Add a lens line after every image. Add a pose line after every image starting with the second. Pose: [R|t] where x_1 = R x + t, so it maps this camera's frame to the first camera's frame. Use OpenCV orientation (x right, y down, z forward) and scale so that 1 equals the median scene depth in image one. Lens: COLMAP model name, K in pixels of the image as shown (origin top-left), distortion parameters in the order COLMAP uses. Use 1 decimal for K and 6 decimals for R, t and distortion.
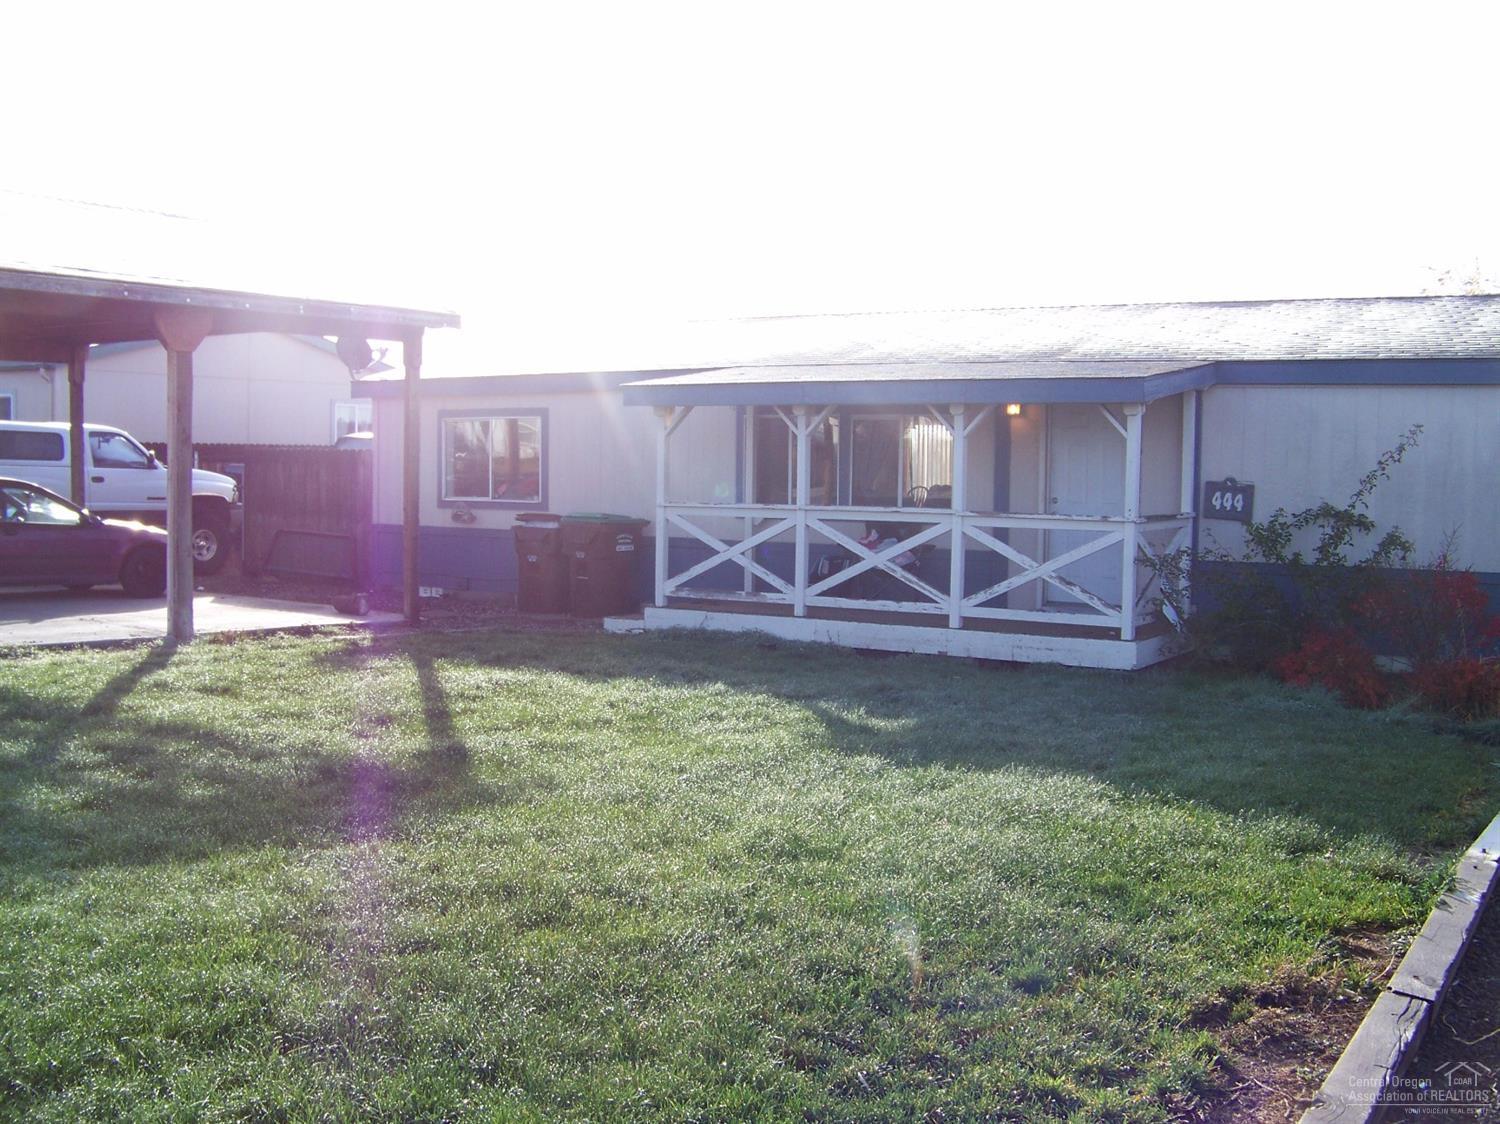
lens RADIAL K [[1561.3, 0, 746.3], [0, 1561.3, 572.6], [0, 0, 1]] dist [-0.141635, 0.000000]
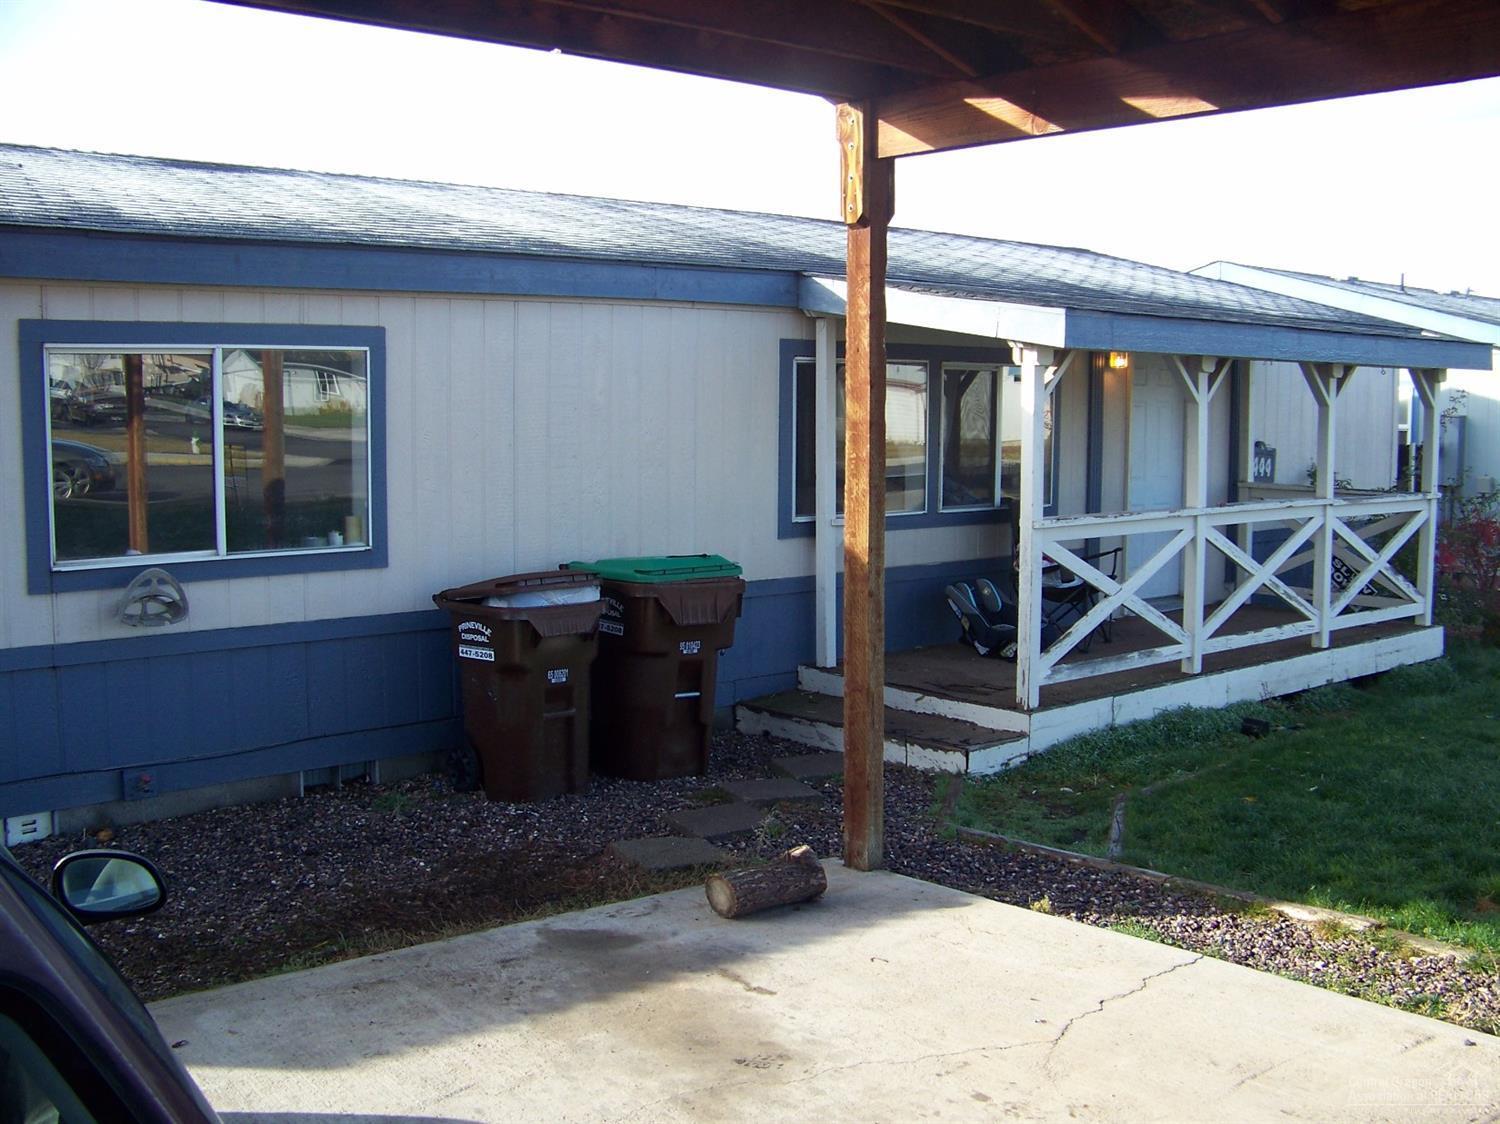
lens RADIAL K [[1561.3, 0, 750.2], [0, 1561.3, 562.7], [0, 0, 1]] dist [-0.141635, 0.000000]
pose [[0.292916, -0.110274, 0.949758, -0.658947], [0.069153, 0.993169, 0.093986, -0.096498], [-0.953634, 0.038149, 0.298541, 1.006888]]
